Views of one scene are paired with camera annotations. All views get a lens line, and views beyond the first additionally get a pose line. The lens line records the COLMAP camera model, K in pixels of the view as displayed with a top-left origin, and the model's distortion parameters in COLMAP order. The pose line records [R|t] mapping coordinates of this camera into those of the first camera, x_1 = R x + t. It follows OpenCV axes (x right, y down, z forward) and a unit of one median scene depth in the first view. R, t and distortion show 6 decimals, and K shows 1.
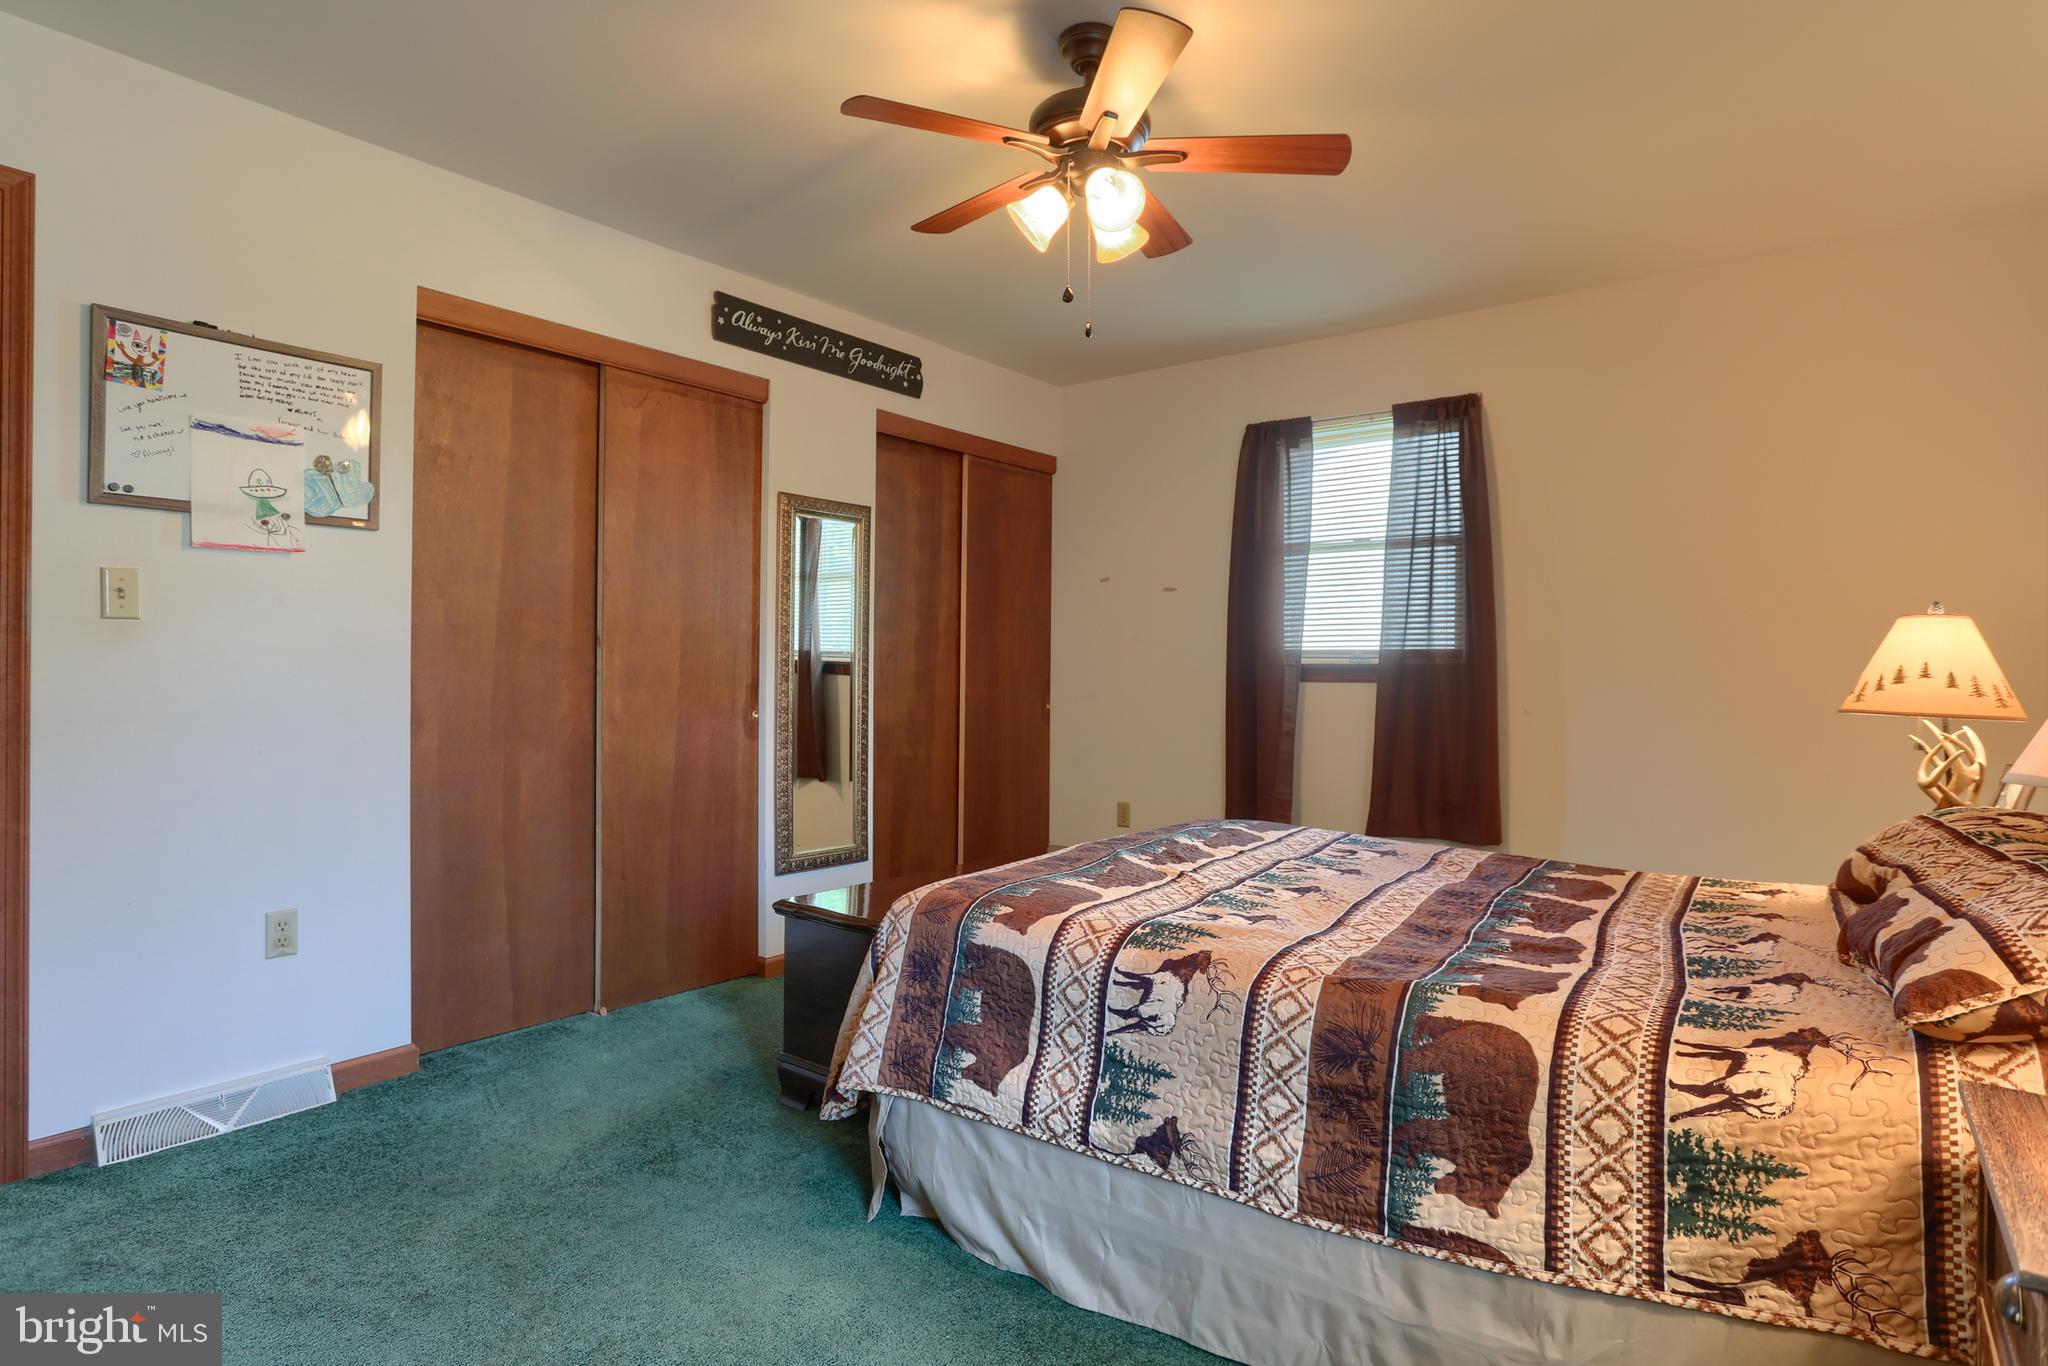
lens RADIAL K [[1063.3, 0, 1013.8], [0, 1063.3, 676.5], [0, 0, 1]] dist [-0.063049, 0.032264]
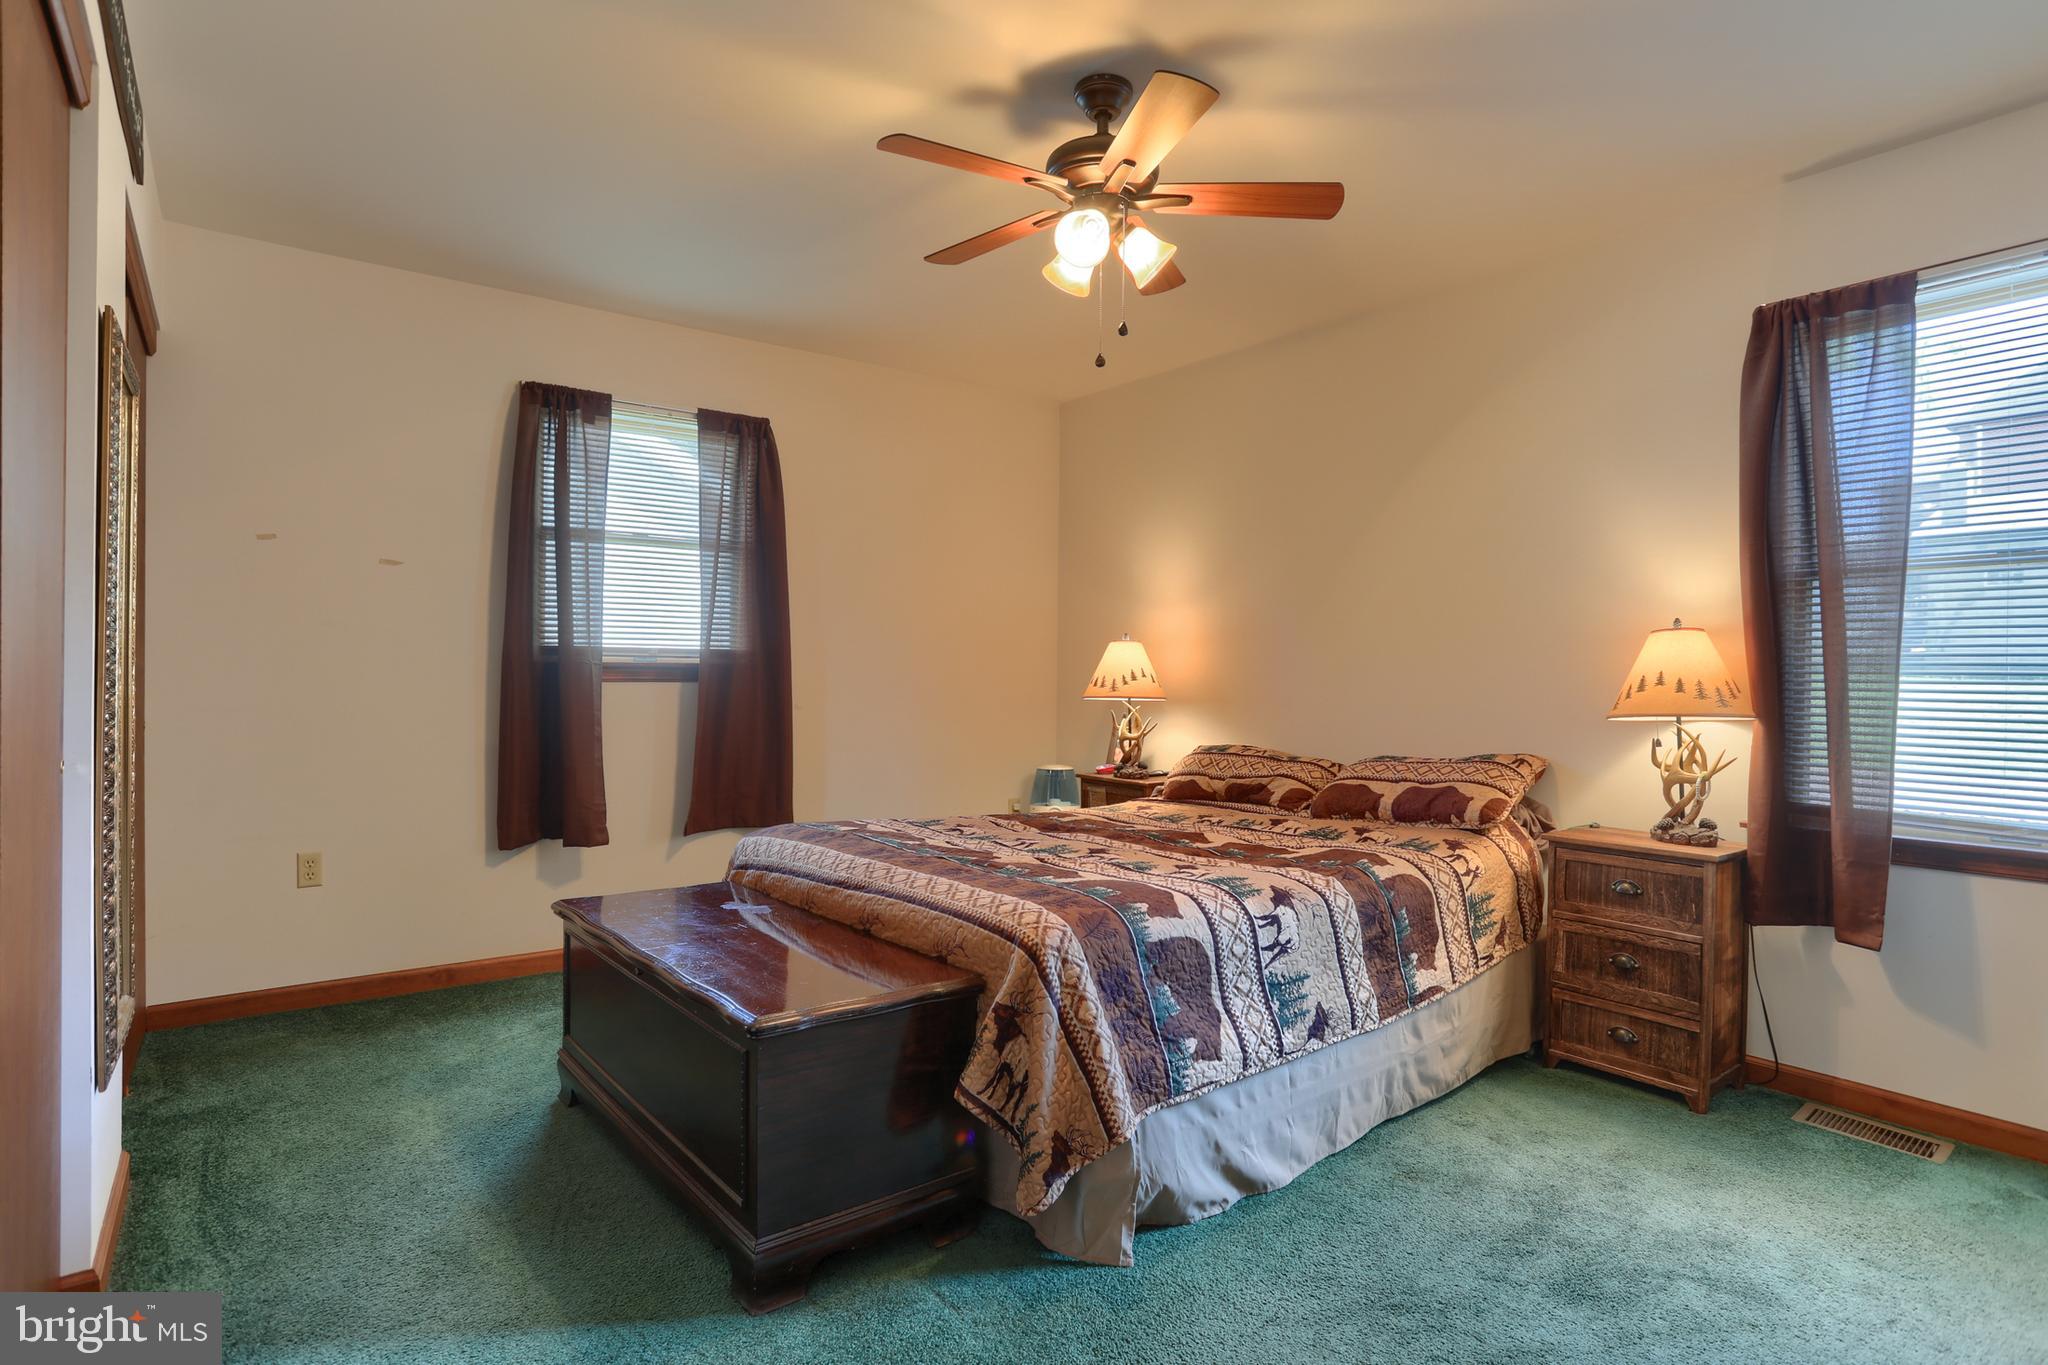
lens RADIAL K [[1063.3, 0, 1013.8], [0, 1063.3, 676.0], [0, 0, 1]] dist [-0.063049, 0.032264]
pose [[0.248769, -0.006607, 0.968540, -1.200592], [-0.002965, 0.999967, 0.007582, -0.018156], [-0.968558, -0.004758, 0.248741, 0.977703]]
